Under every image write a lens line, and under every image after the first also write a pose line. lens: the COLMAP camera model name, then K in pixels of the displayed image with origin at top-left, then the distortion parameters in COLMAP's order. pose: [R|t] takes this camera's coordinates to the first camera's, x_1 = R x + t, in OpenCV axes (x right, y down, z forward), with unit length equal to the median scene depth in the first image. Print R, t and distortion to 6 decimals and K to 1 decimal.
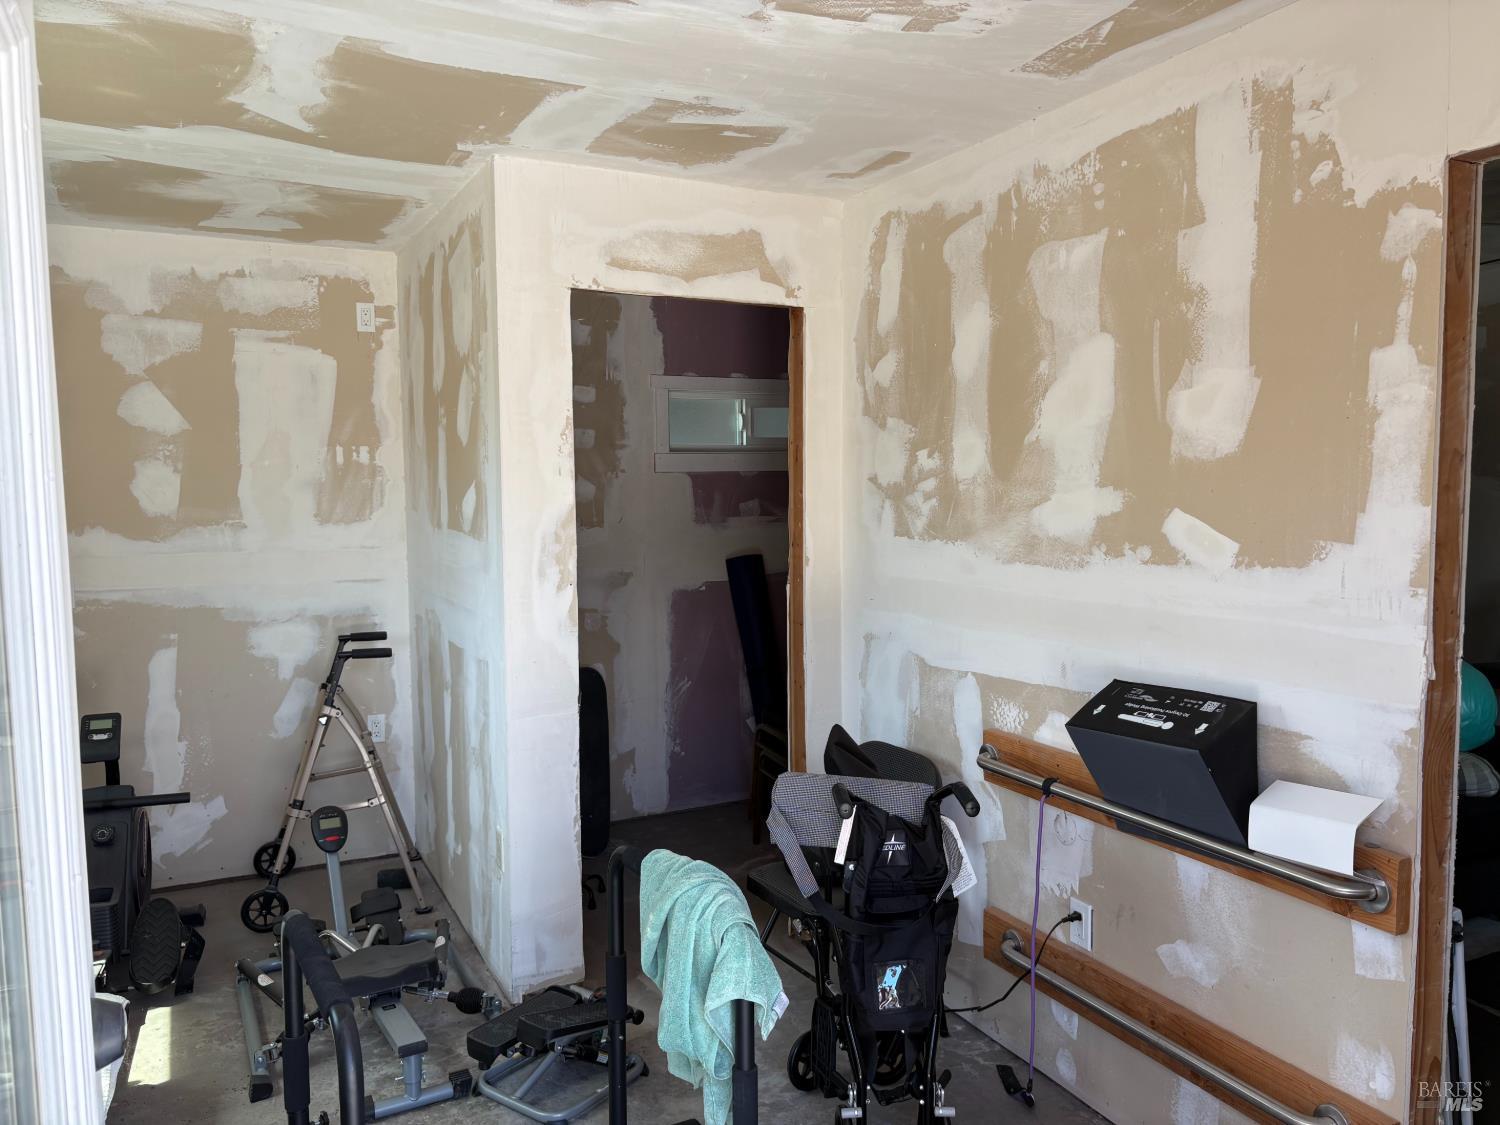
lens RADIAL K [[1136.2, 0, 749.4], [0, 1136.2, 567.2], [0, 0, 1]] dist [0.011970, -0.001706]
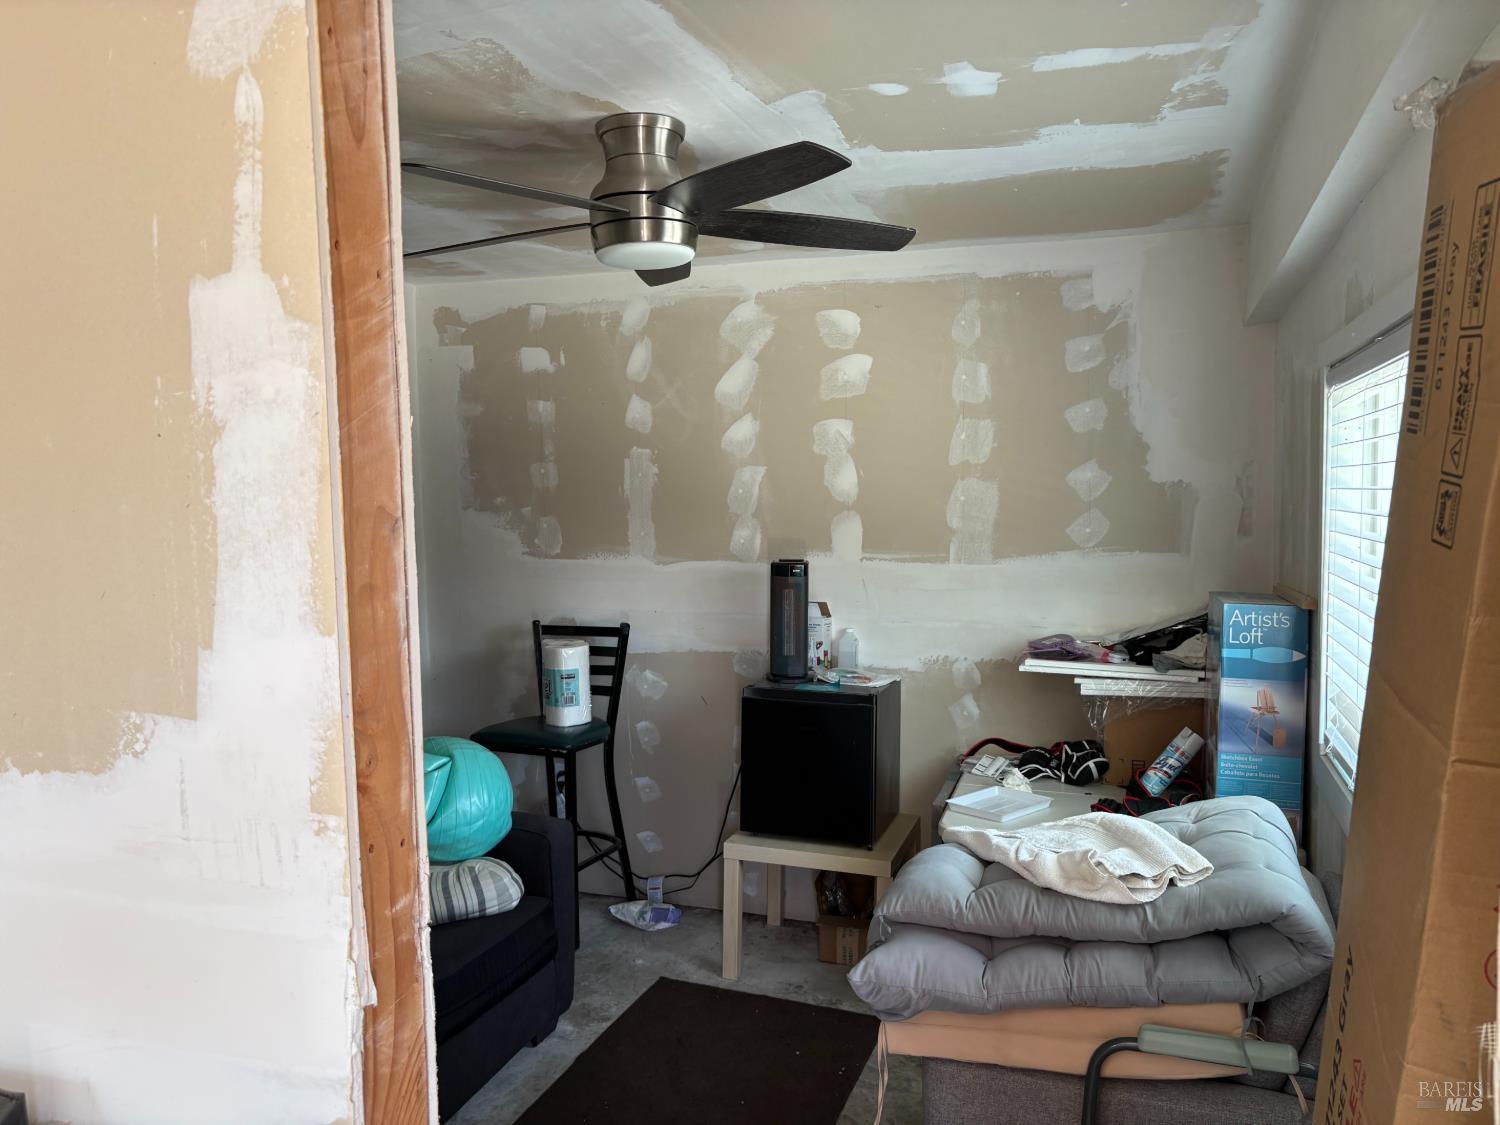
lens RADIAL K [[1136.2, 0, 749.4], [0, 1136.2, 567.2], [0, 0, 1]] dist [0.011970, -0.001706]
pose [[0.703753, -0.058264, 0.708052, 0.388431], [0.071174, 0.997400, 0.011333, -0.072596], [-0.706871, 0.042419, 0.706070, 0.556147]]
